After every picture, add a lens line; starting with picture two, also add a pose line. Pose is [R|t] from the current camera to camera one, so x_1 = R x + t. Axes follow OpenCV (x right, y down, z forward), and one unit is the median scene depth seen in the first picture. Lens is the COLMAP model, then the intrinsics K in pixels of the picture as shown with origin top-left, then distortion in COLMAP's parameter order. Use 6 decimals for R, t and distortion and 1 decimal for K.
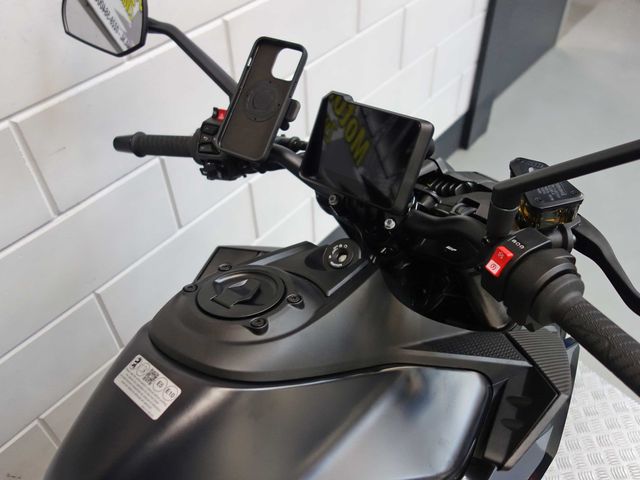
lens RADIAL K [[567.6, 0, 320.0], [0, 567.6, 240.0], [0, 0, 1]] dist [0.002620, 0.001595]
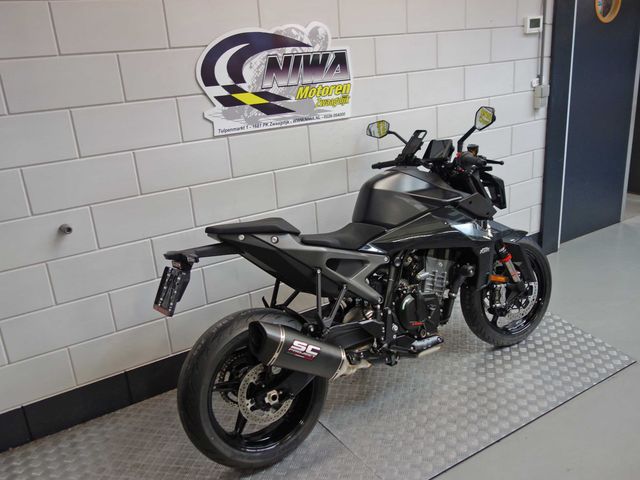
lens RADIAL K [[567.6, 0, 320.0], [0, 567.6, 240.0], [0, 0, 1]] dist [0.002620, 0.001595]
pose [[0.945566, 0.059884, -0.319872, 0.594598], [-0.190832, 0.898221, -0.395957, 2.106062], [0.263605, 0.435445, 0.860755, -2.360327]]
